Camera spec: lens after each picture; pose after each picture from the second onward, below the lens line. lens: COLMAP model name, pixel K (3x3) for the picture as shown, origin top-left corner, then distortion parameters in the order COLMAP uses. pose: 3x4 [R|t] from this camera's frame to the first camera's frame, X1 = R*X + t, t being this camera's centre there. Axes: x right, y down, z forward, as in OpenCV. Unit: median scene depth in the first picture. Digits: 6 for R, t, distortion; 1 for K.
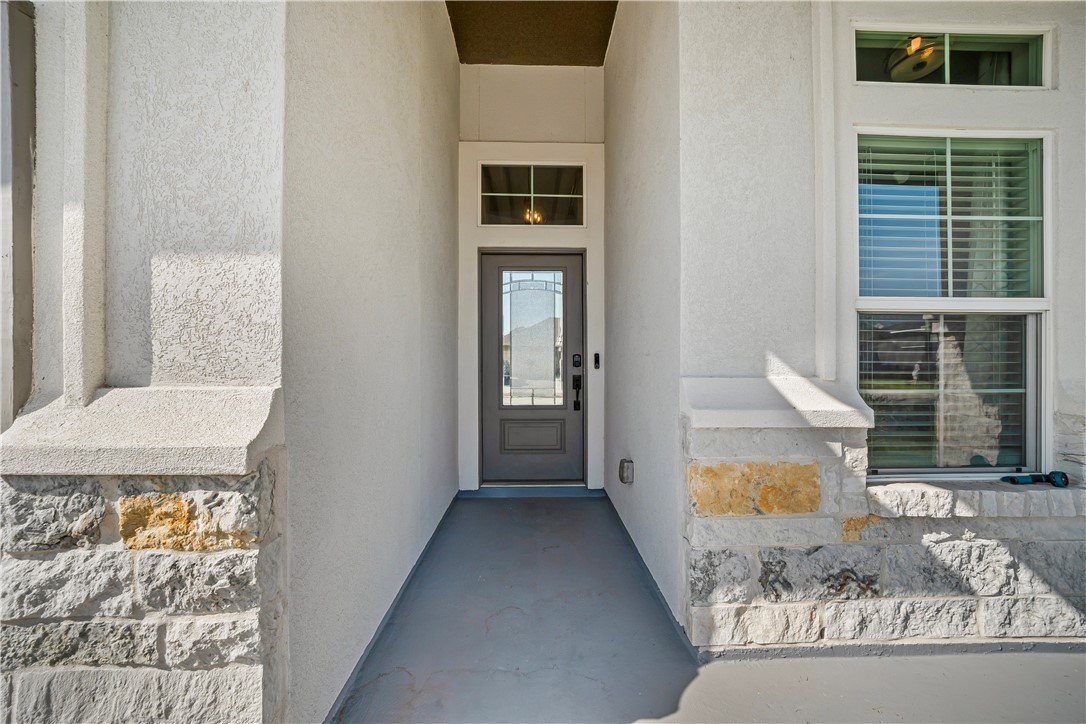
lens RADIAL K [[432.4, 0, 539.8], [0, 432.4, 363.6], [0, 0, 1]] dist [0.000481, -0.000005]
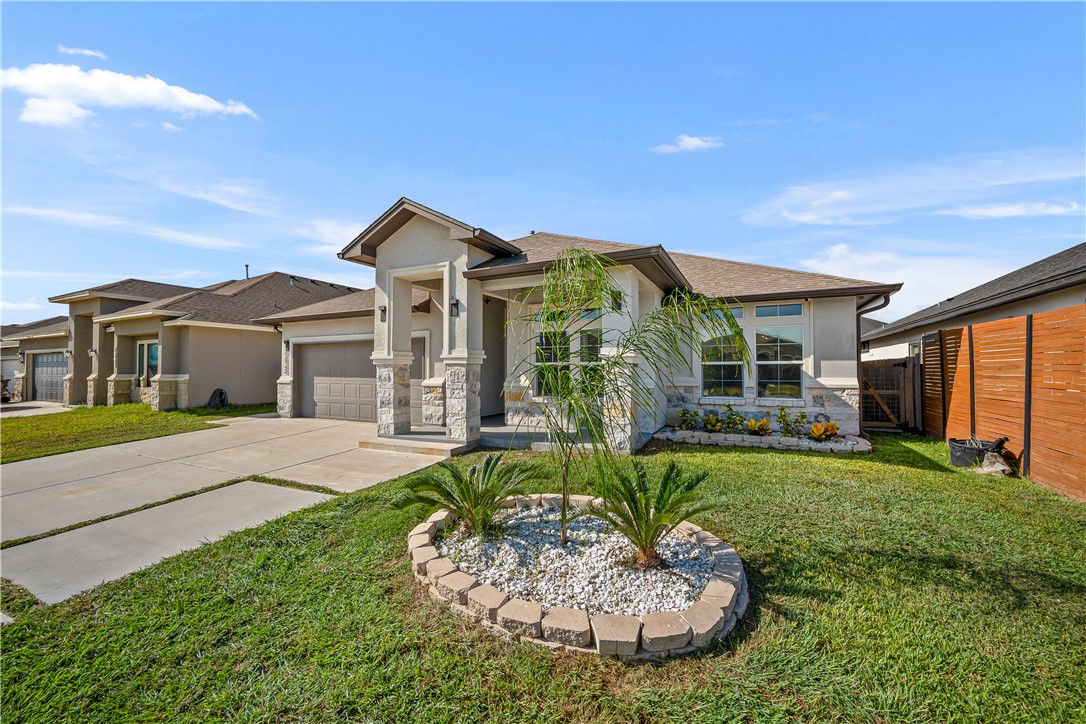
lens RADIAL K [[432.4, 0, 544.0], [0, 432.4, 363.6], [0, 0, 1]] dist [0.000481, -0.000005]
pose [[0.890280, -0.006362, -0.455370, 3.523172], [-0.000660, 0.999883, -0.015259, -0.068290], [0.455414, 0.013885, 0.890172, -4.022472]]
